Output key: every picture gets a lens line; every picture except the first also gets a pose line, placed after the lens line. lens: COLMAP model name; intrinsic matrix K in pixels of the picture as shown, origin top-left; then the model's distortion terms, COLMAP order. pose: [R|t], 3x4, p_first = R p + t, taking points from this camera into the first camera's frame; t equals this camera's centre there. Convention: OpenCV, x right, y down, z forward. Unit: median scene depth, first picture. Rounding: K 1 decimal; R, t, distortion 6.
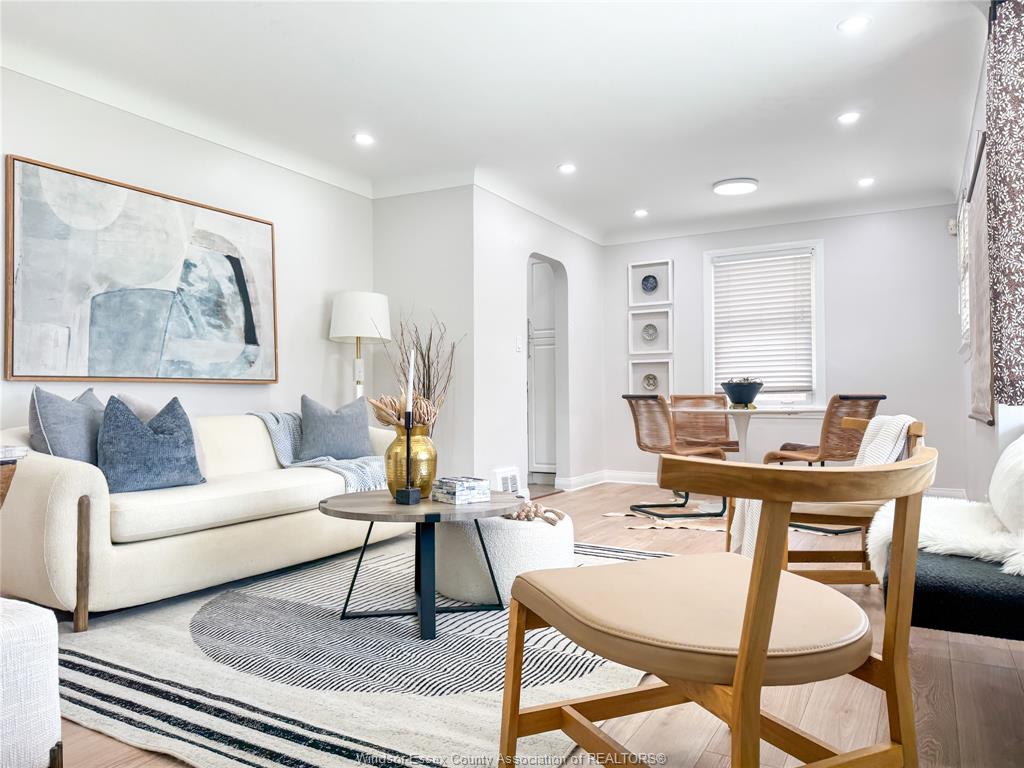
lens RADIAL K [[713.7, 0, 512.0], [0, 713.7, 384.0], [0, 0, 1]] dist [0.100599, -0.165112]
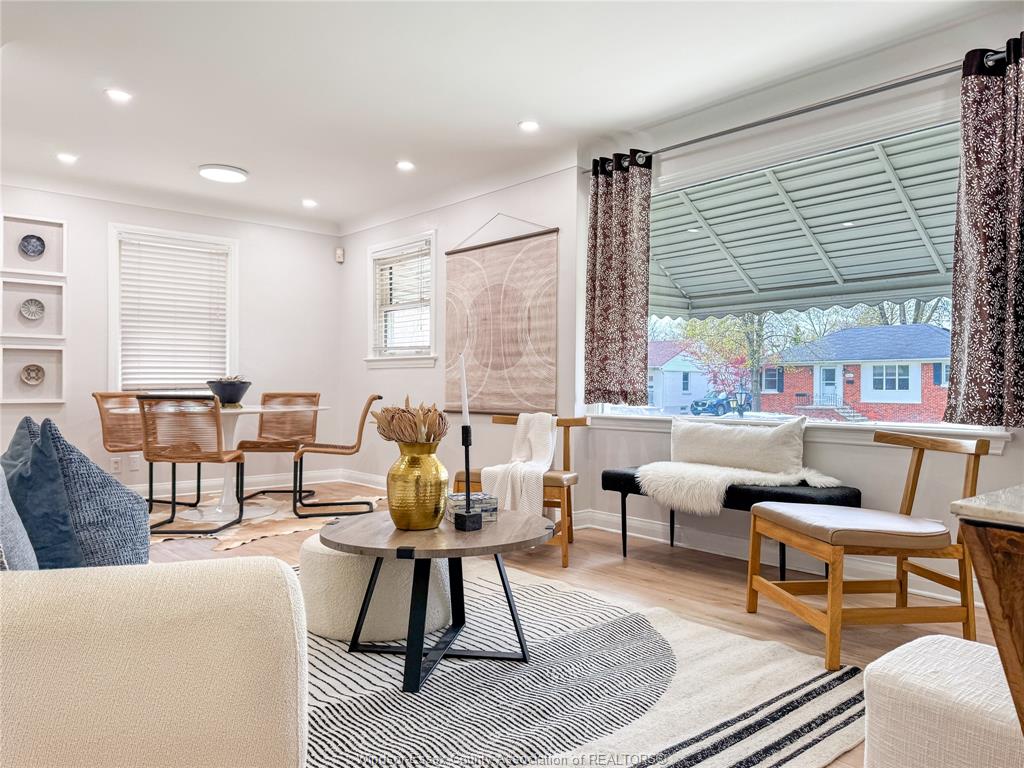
lens RADIAL K [[726.5, 0, 516.4], [0, 726.5, 386.7], [0, 0, 1]] dist [0.093344, -0.136287]
pose [[0.333522, 0.008479, 0.942704, -0.577636], [-0.025483, 0.999675, 0.000024, -0.005179], [-0.942398, -0.024031, 0.333629, 0.386073]]
